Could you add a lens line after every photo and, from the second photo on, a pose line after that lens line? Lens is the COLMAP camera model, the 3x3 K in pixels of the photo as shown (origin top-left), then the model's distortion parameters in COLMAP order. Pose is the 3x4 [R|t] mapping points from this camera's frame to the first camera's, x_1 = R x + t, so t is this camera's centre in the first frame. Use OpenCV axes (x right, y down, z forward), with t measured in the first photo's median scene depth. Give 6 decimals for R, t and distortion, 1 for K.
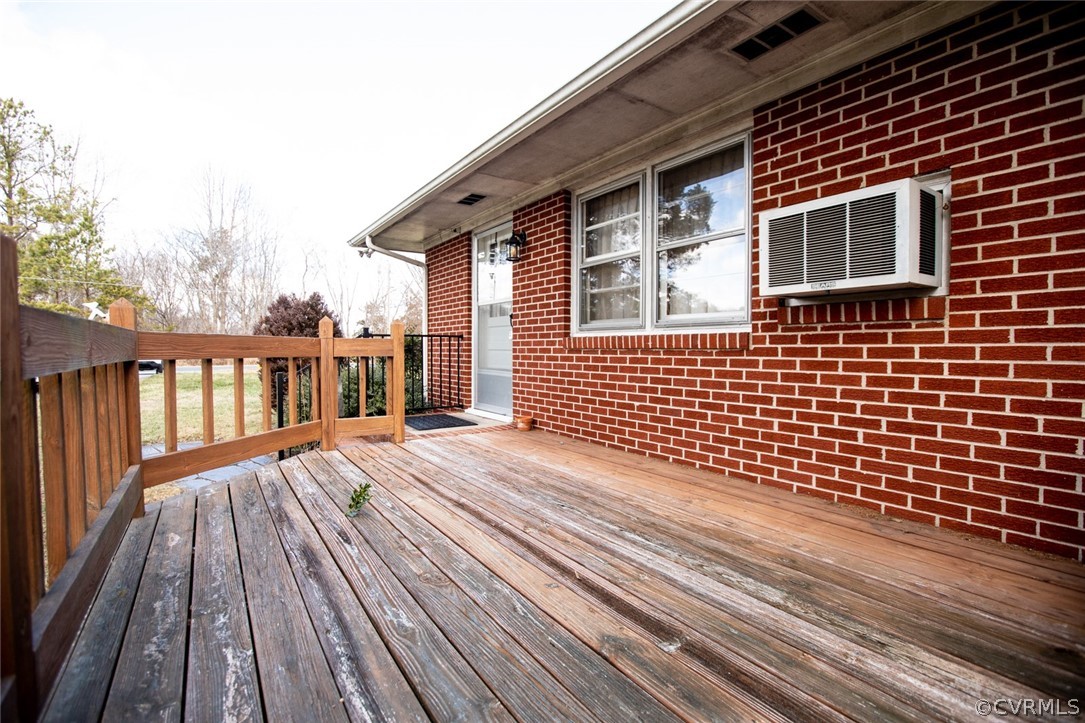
lens RADIAL K [[491.6, 0, 542.5], [0, 491.6, 361.5], [0, 0, 1]] dist [-0.060744, 0.027989]
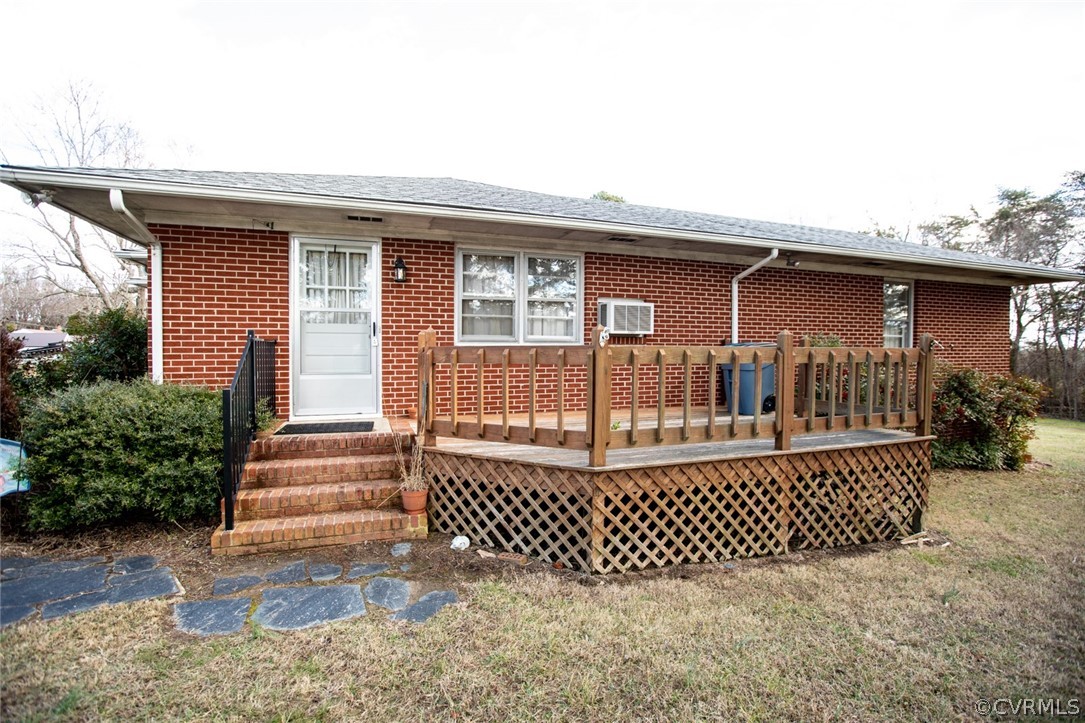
lens RADIAL K [[491.6, 0, 542.5], [0, 491.6, 361.5], [0, 0, 1]] dist [-0.060744, 0.027989]
pose [[0.268126, -0.019272, 0.963191, -1.482256], [0.025944, 0.999582, 0.012777, -0.018330], [-0.963035, 0.021563, 0.268513, 0.441531]]
